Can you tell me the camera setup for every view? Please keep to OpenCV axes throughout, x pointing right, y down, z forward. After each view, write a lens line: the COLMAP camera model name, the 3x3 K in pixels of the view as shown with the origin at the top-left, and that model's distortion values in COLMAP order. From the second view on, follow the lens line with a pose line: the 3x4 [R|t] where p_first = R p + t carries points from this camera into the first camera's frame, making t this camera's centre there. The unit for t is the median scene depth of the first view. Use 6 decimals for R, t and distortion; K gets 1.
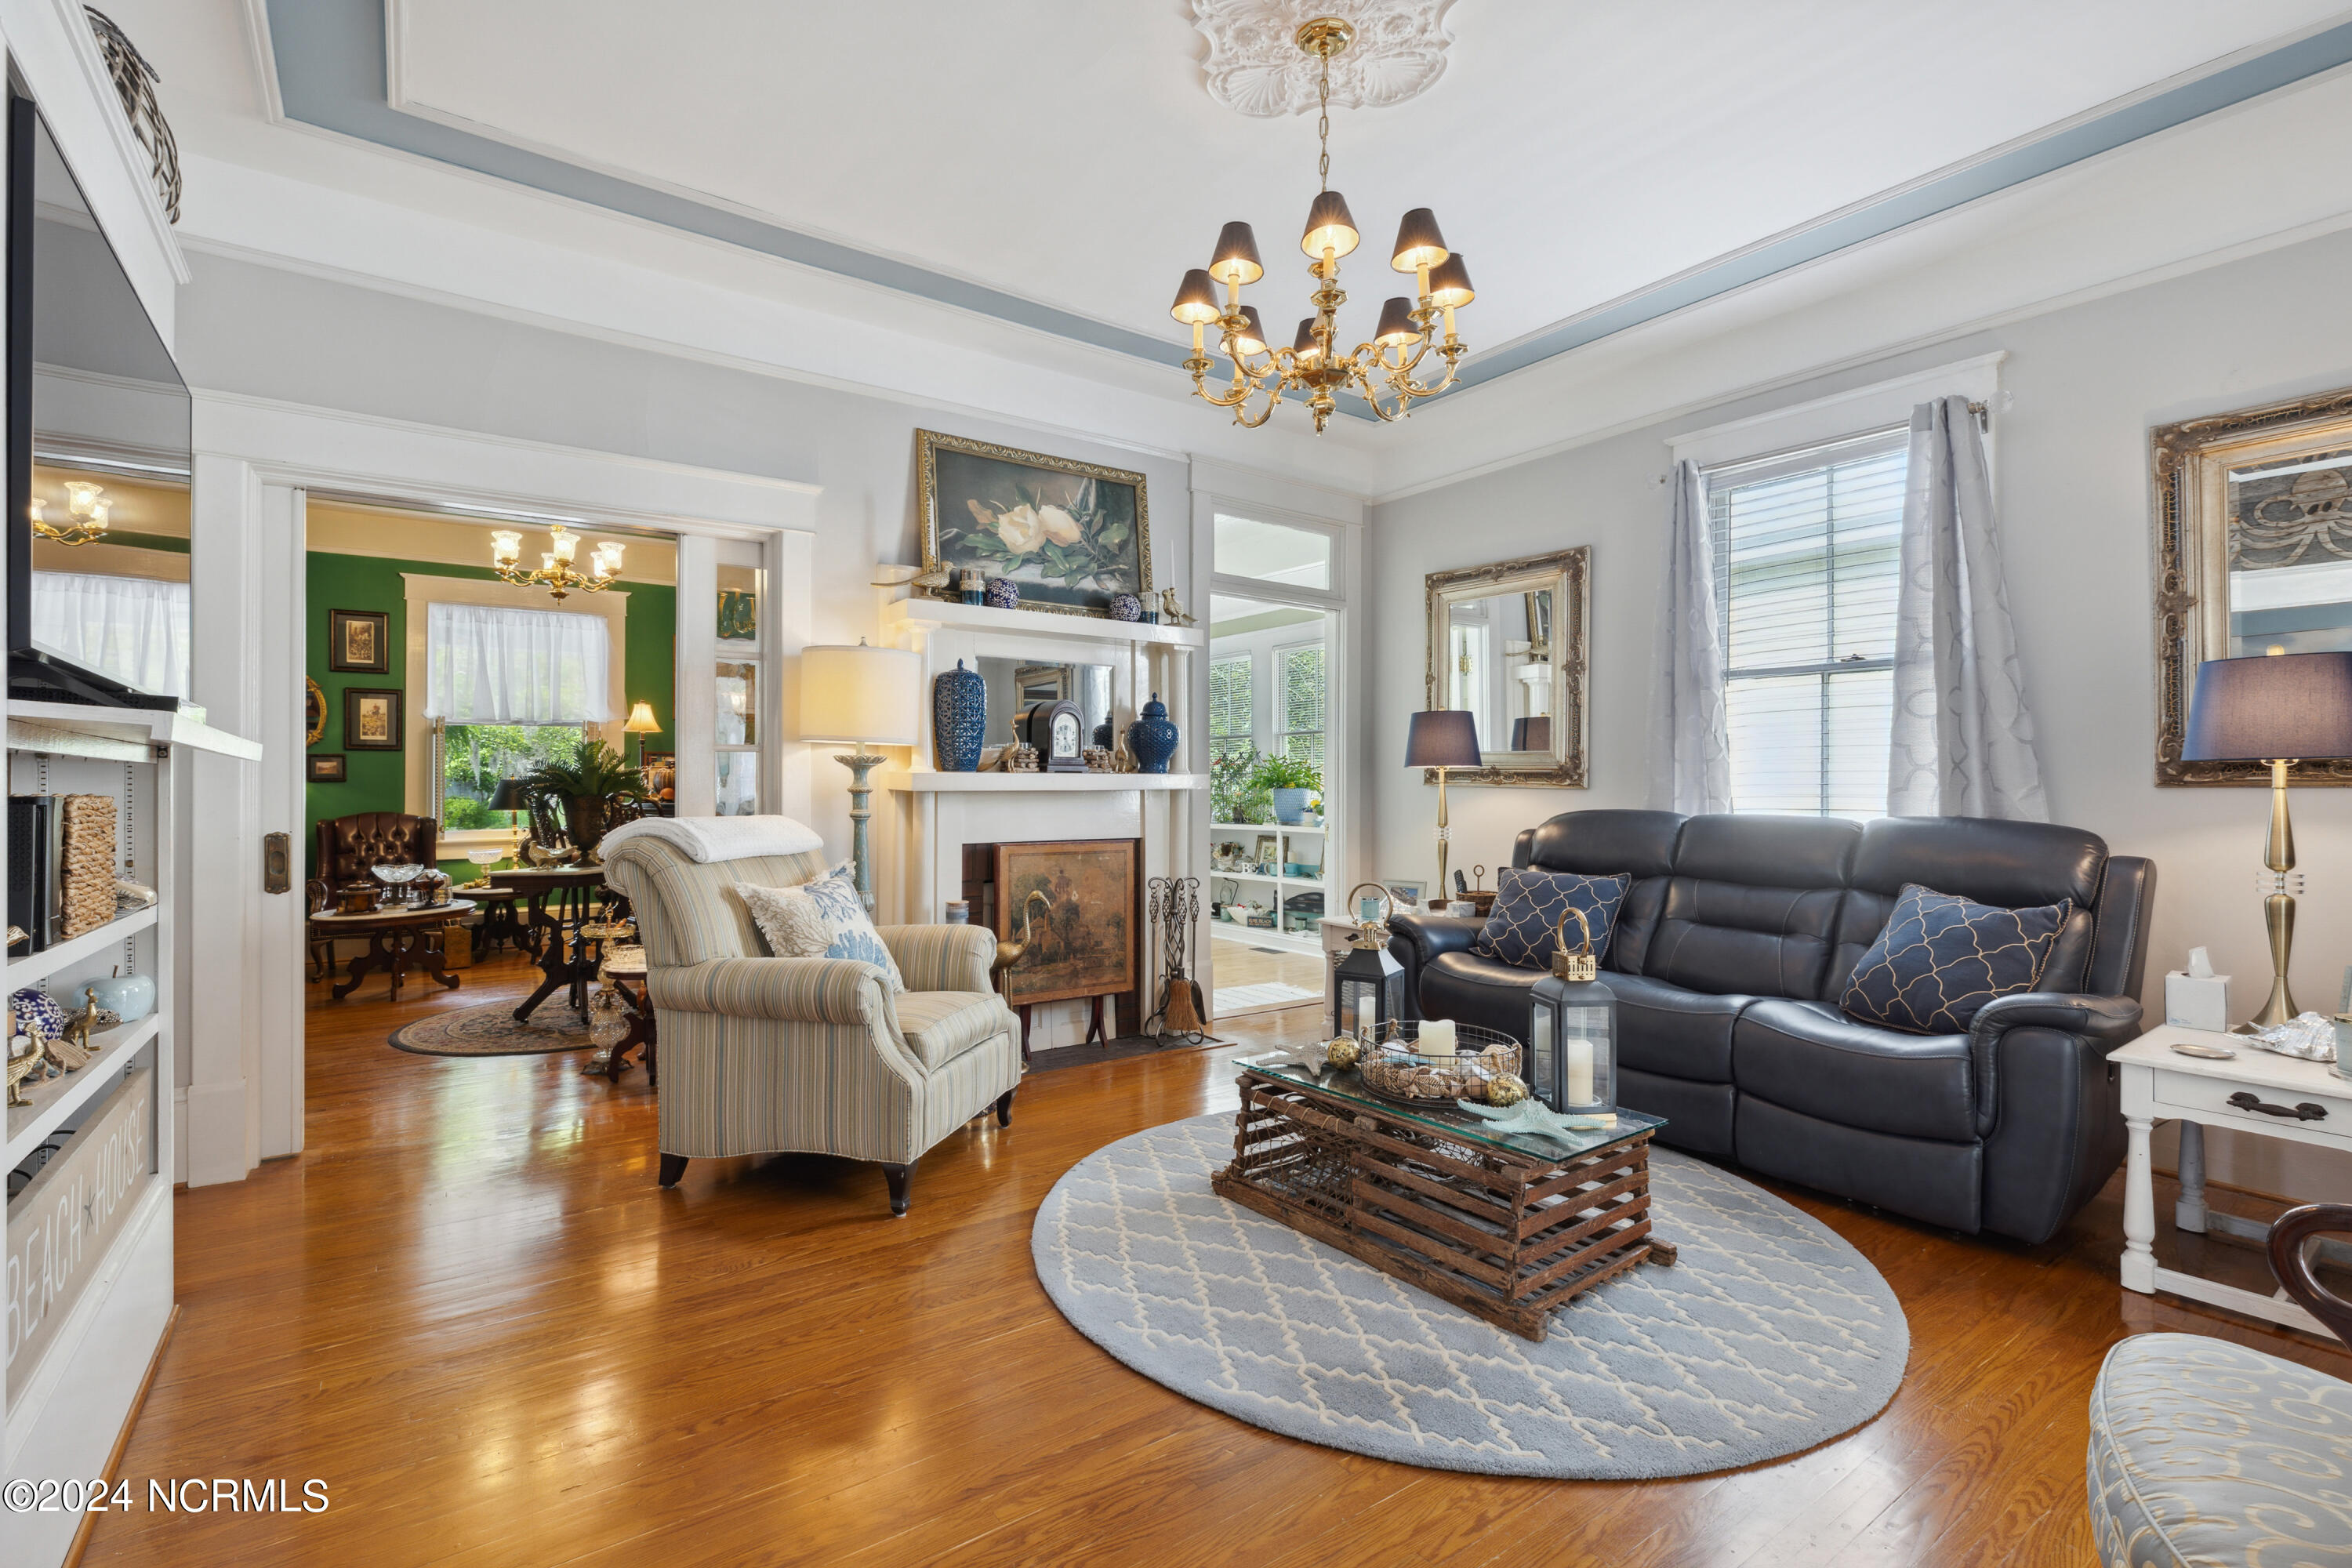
lens RADIAL K [[1065.4, 0, 1169.7], [0, 1065.4, 786.6], [0, 0, 1]] dist [0.000076, -0.000092]
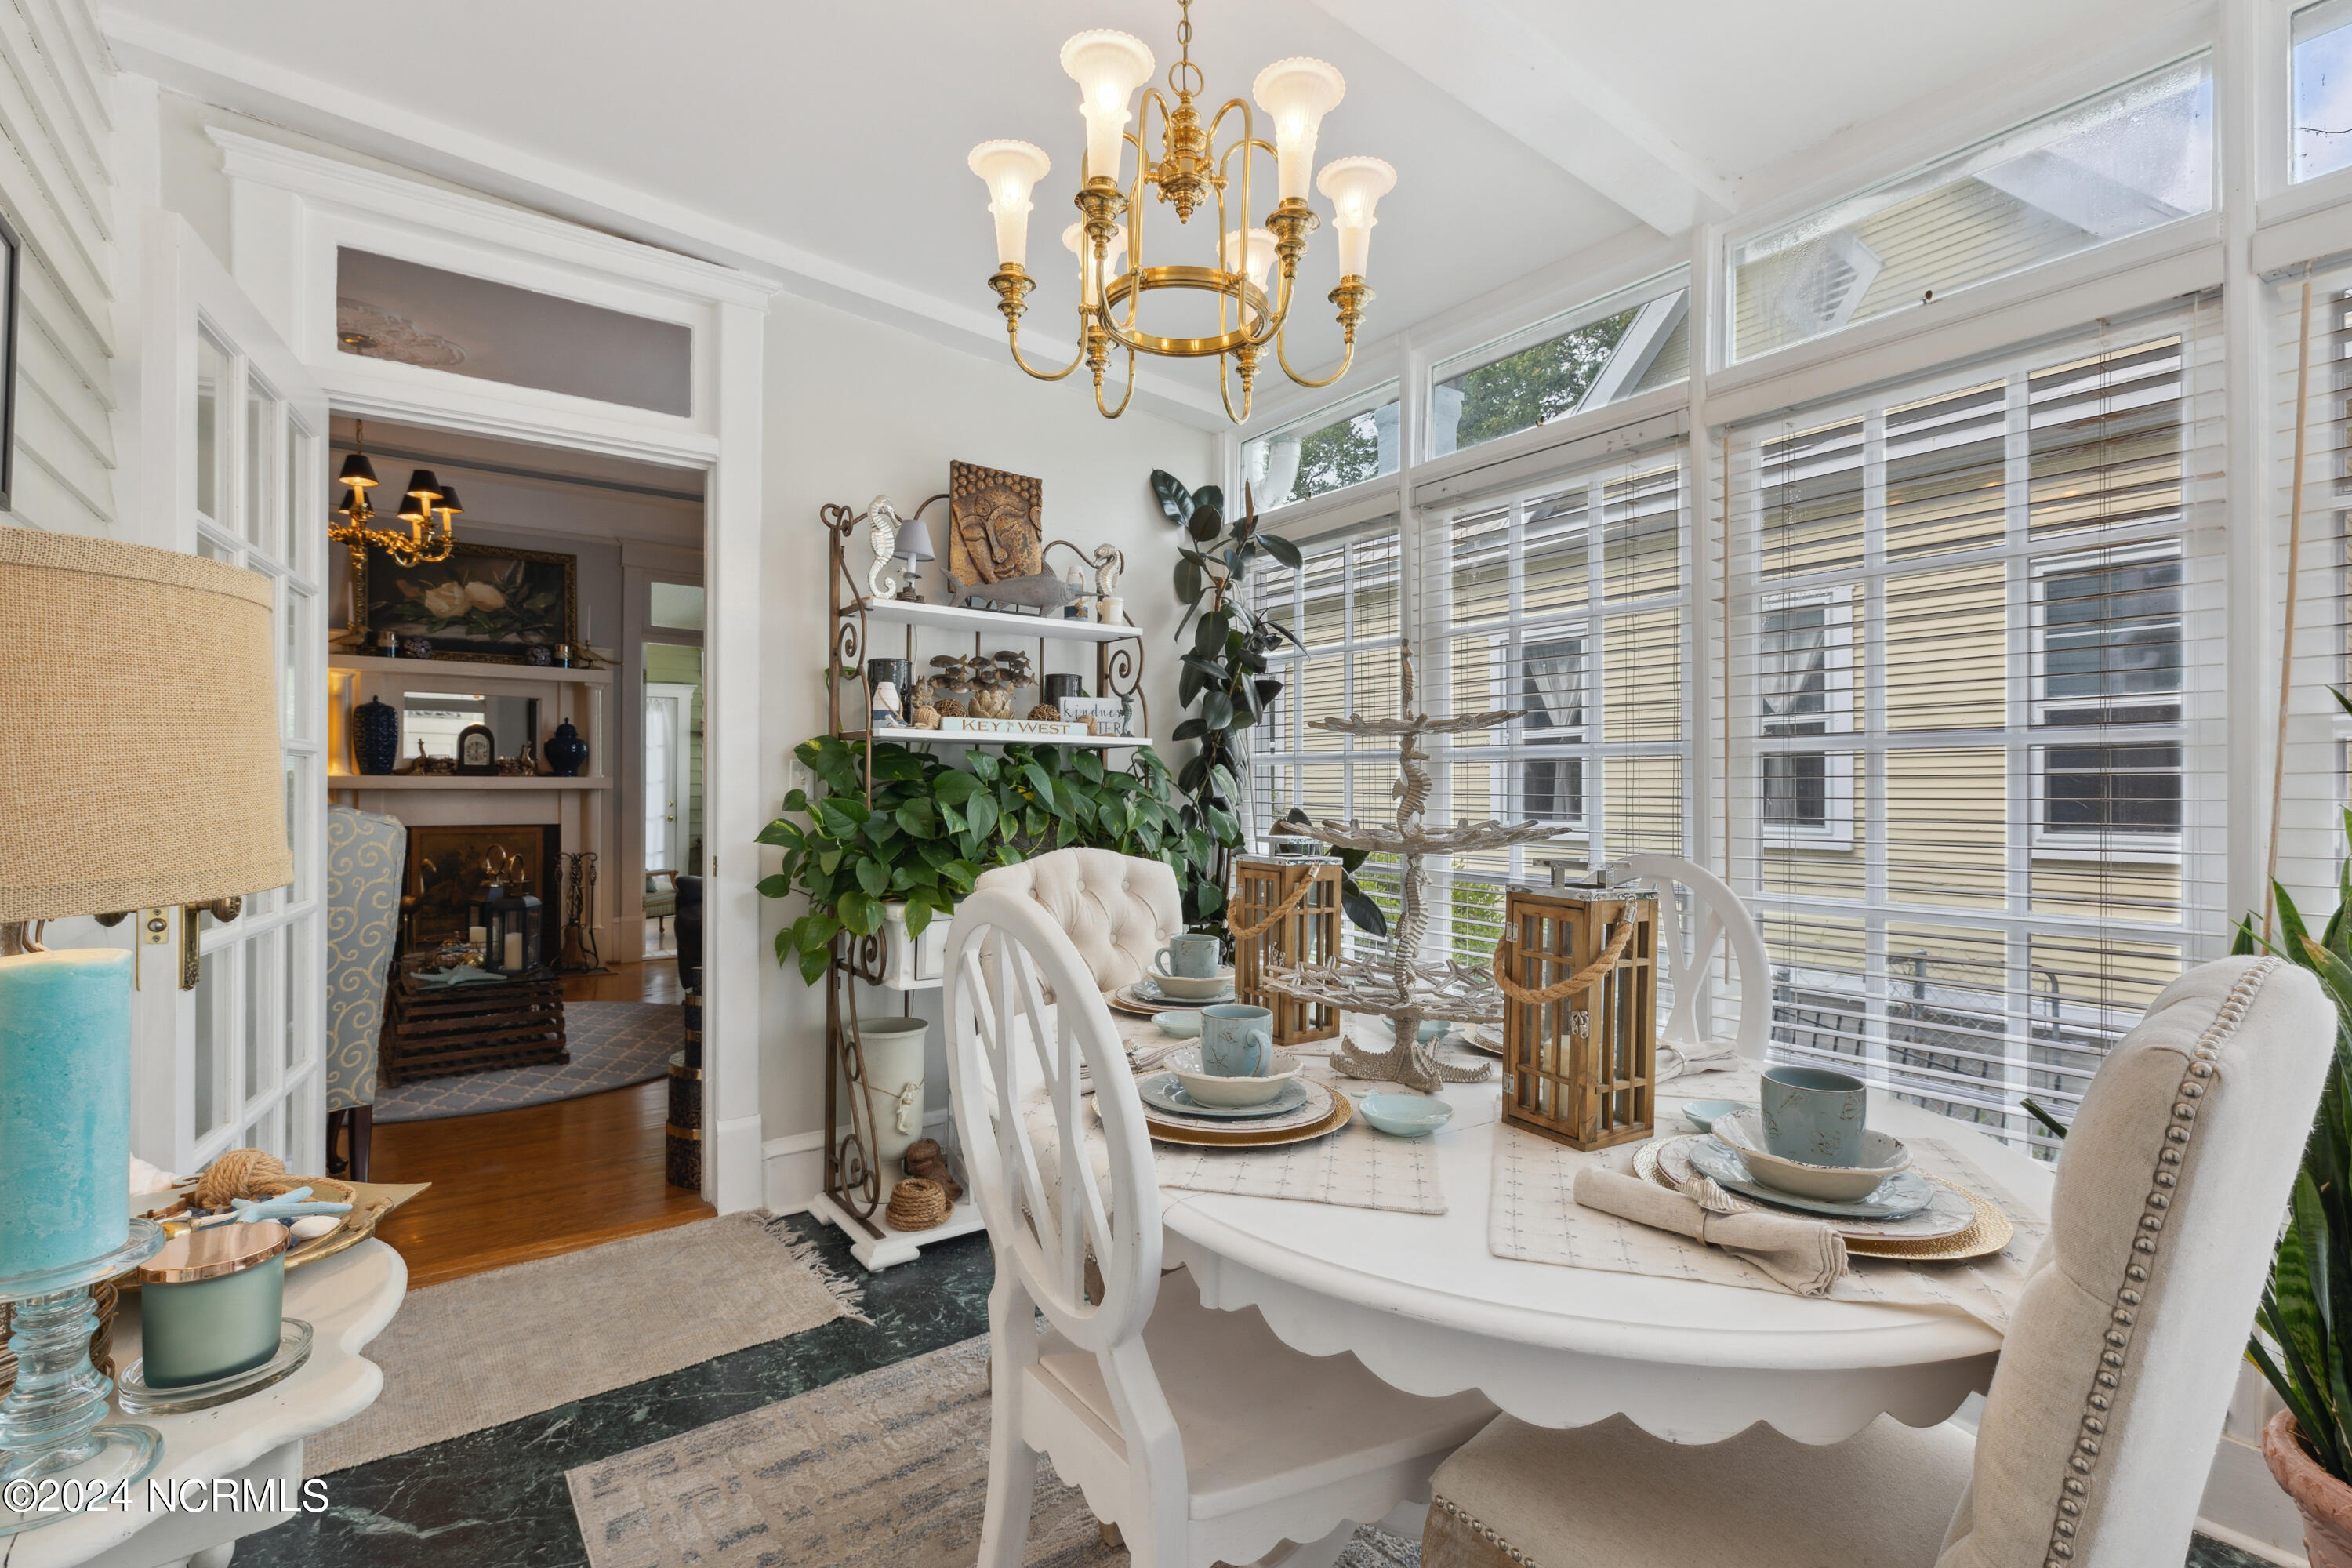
lens RADIAL K [[1065.4, 0, 1169.7], [0, 1065.4, 786.6], [0, 0, 1]] dist [0.000076, -0.000092]
pose [[0.999996, 0.002625, 0.001202, 0.782071], [-0.002617, 0.999978, -0.006019, 0.006441], [-0.001218, 0.006016, 0.999981, -0.375840]]
